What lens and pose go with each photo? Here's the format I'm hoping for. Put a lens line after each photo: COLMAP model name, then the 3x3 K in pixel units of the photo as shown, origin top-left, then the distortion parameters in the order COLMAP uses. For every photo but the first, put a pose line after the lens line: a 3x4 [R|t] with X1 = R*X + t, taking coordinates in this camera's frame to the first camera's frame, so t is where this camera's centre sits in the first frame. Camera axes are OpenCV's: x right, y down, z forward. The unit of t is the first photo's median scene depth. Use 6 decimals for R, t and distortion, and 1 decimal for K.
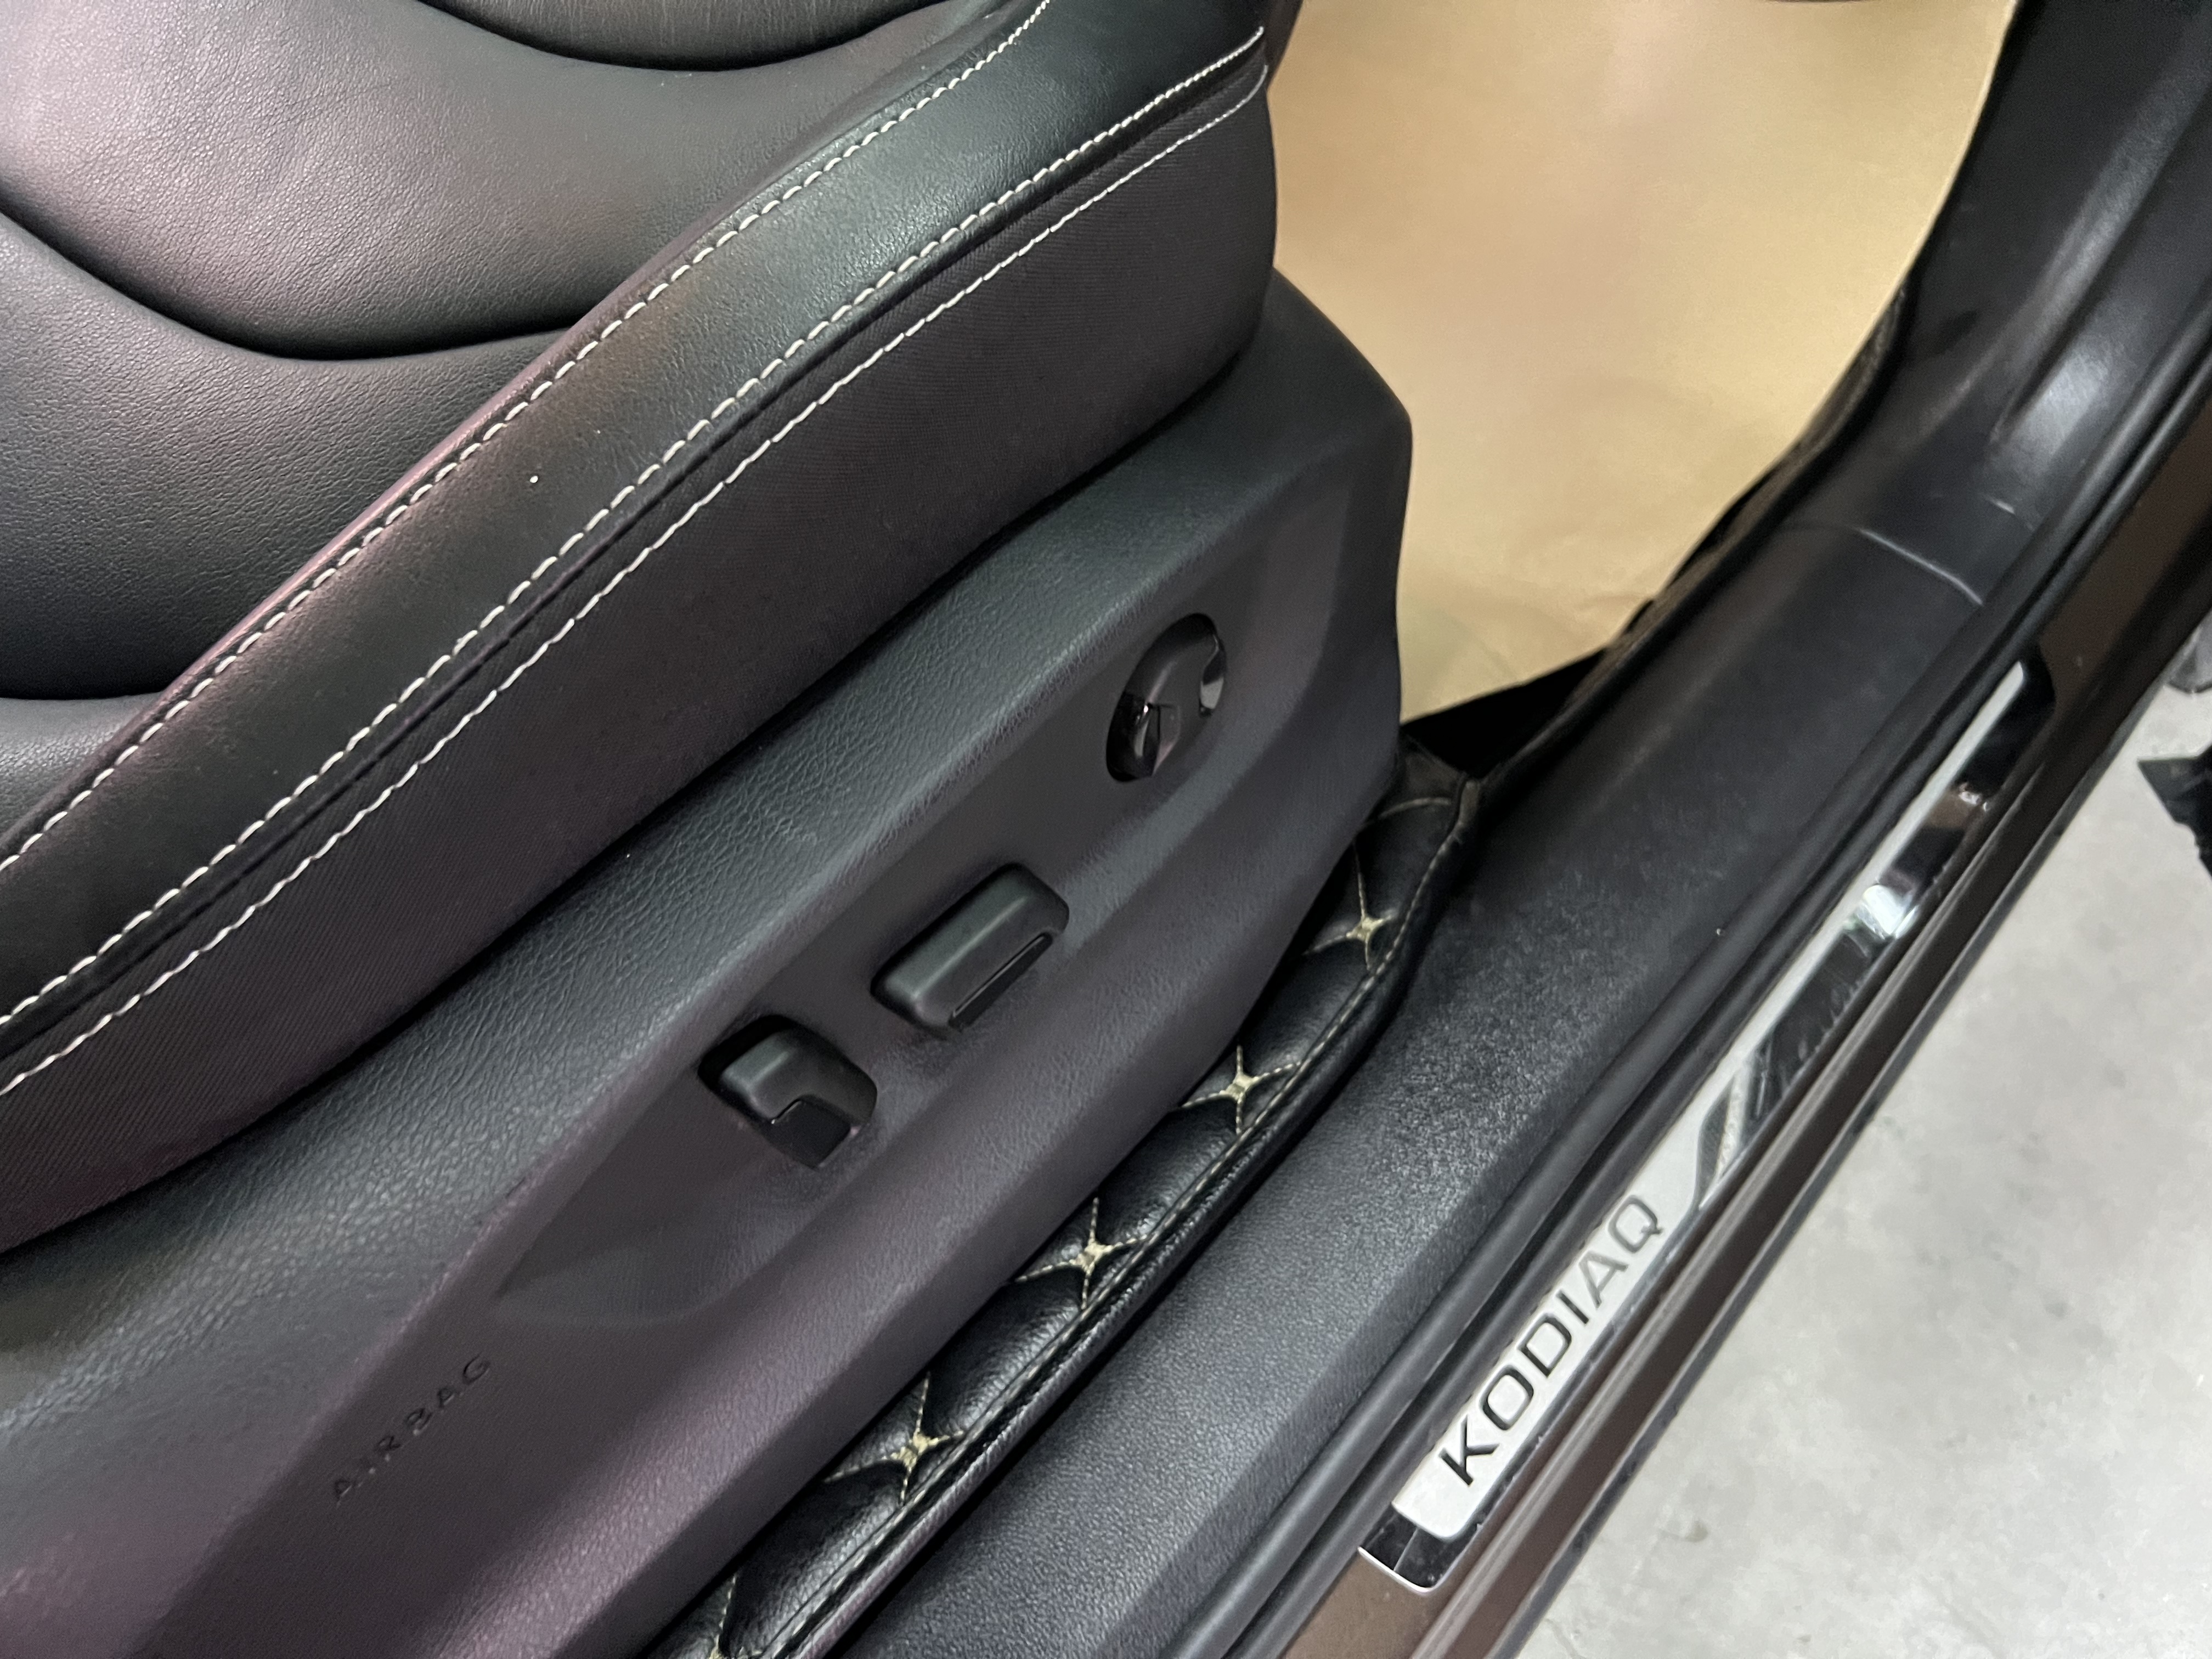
lens RADIAL K [[1672.1, 0, 1128.0], [0, 1672.1, 859.4], [0, 0, 1]] dist [0.066432, -0.077695]
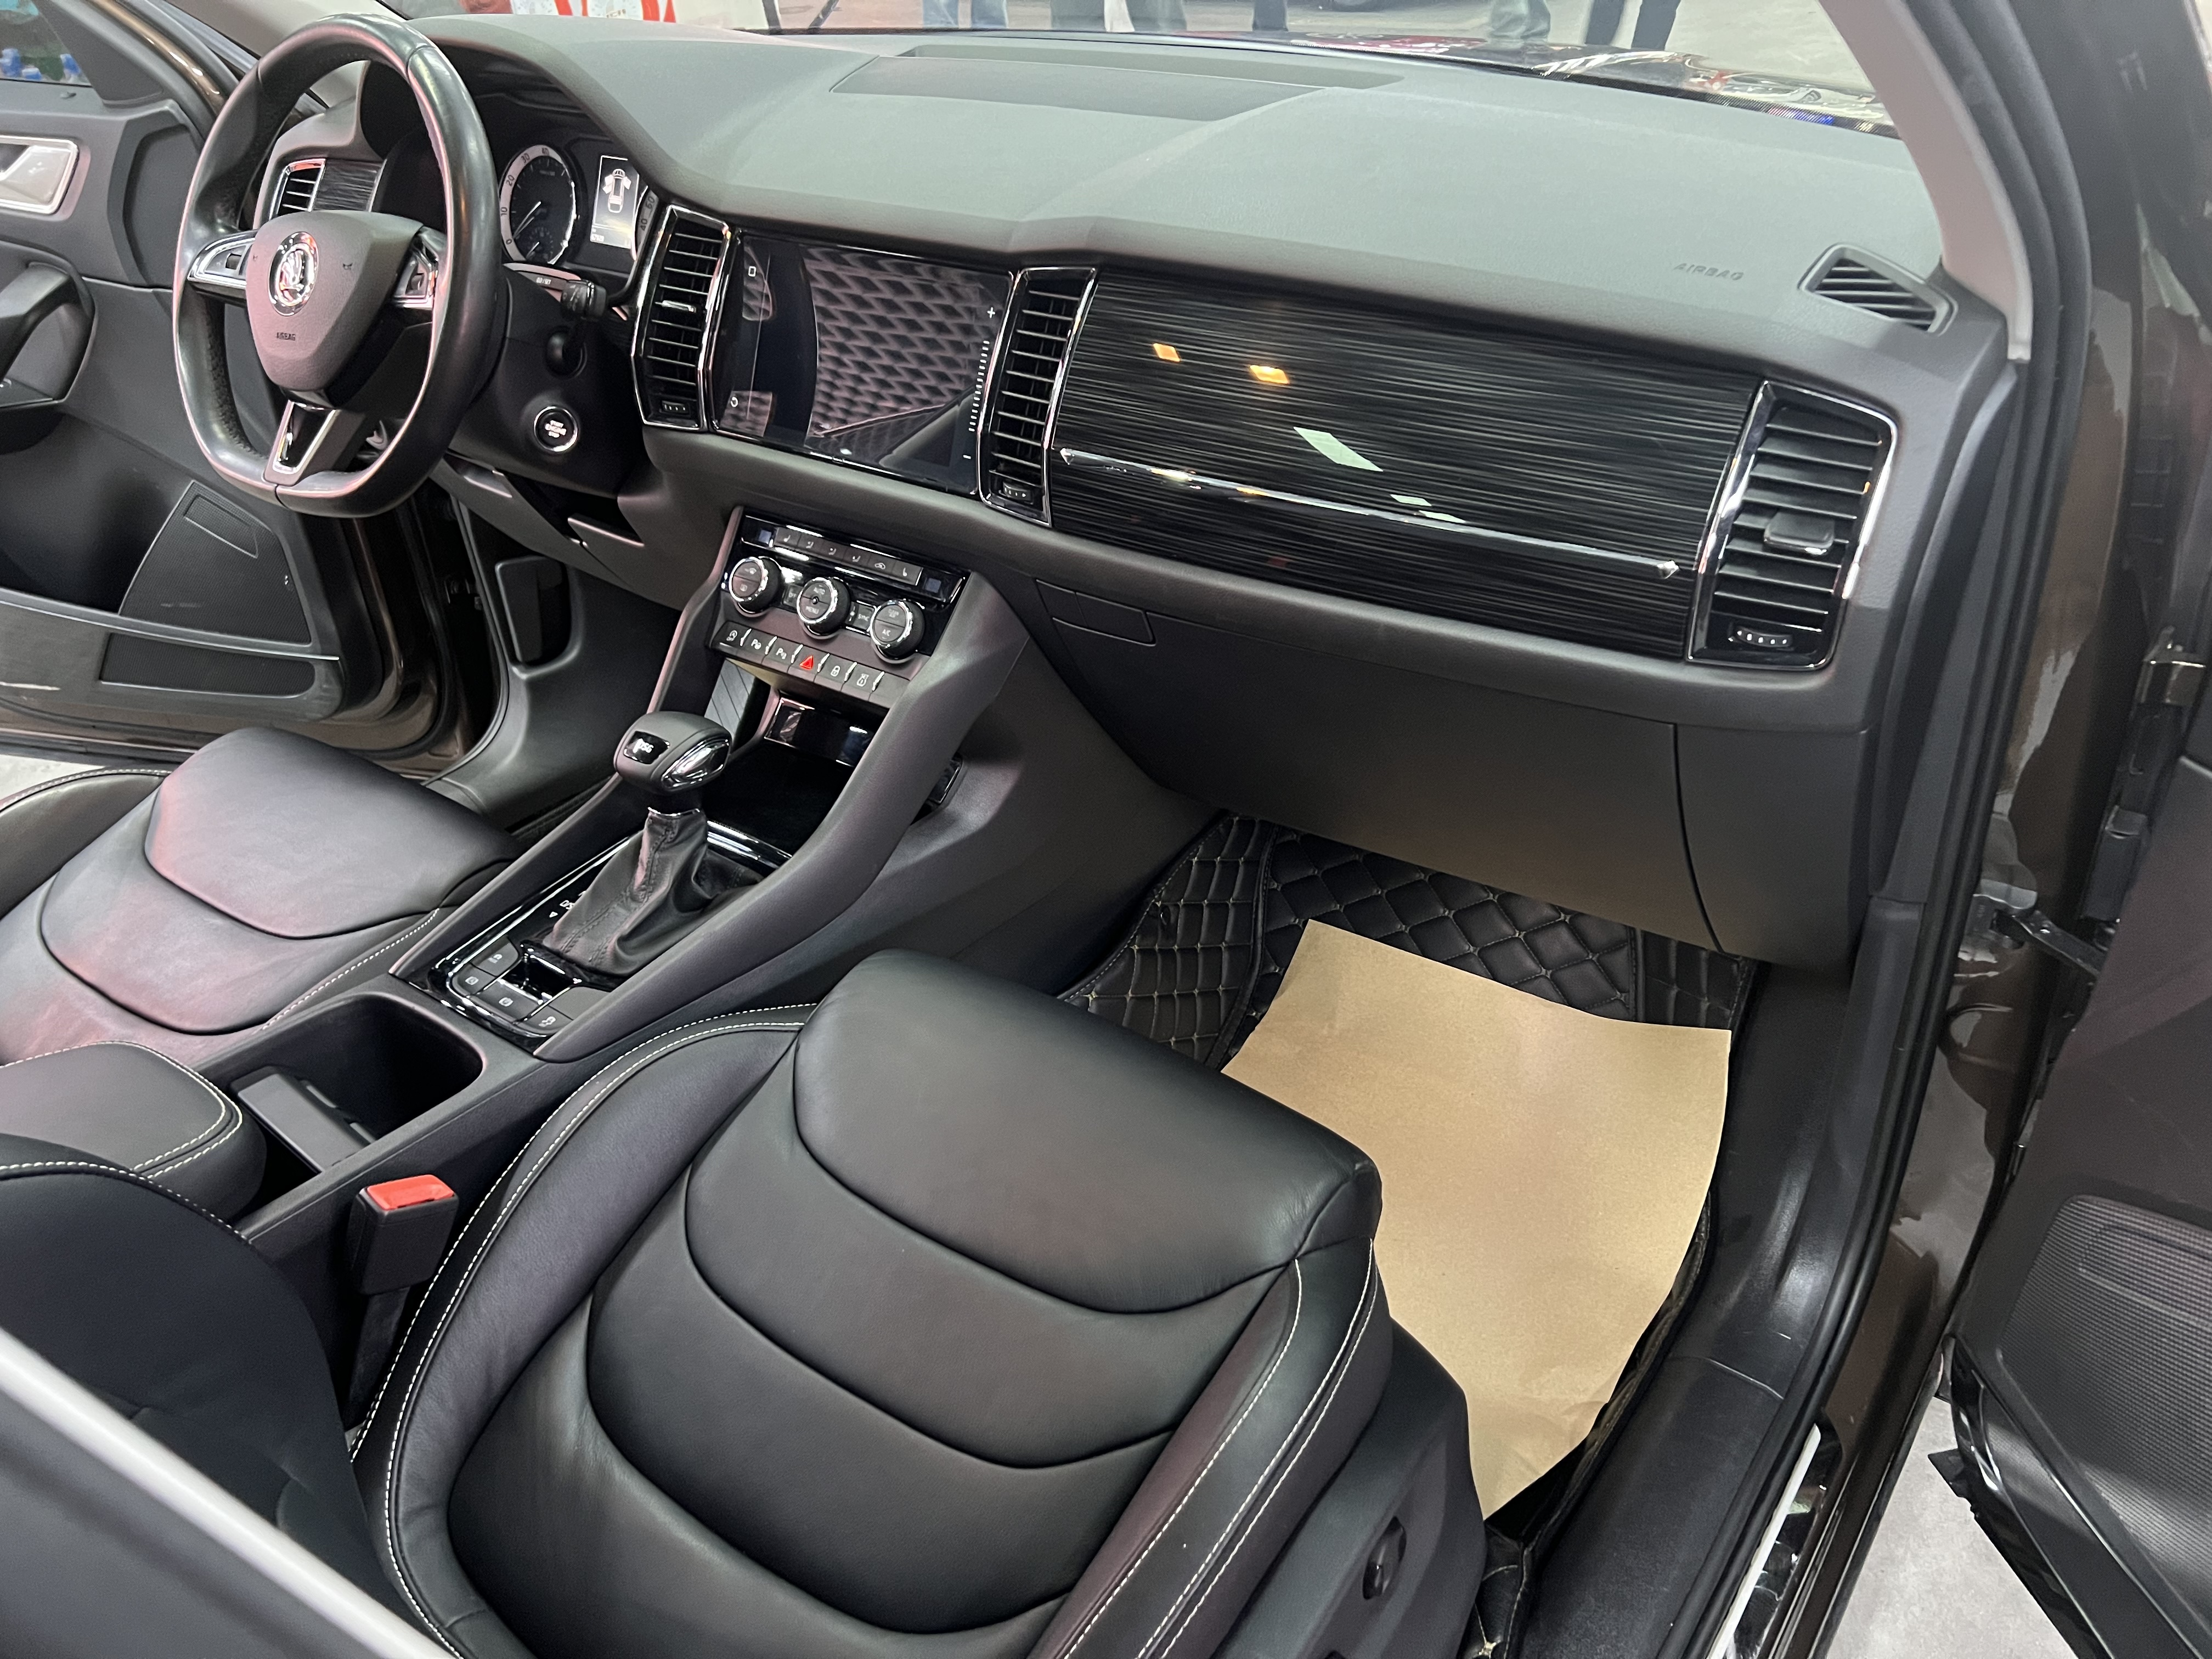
lens RADIAL K [[1622.1, 0, 1138.4], [0, 1622.1, 879.1], [0, 0, 1]] dist [0.034105, -0.046227]
pose [[0.993695, -0.111161, 0.014617, -0.173601], [0.109453, 0.933548, -0.341332, -0.174993], [0.024297, 0.340780, 0.939829, -1.002176]]
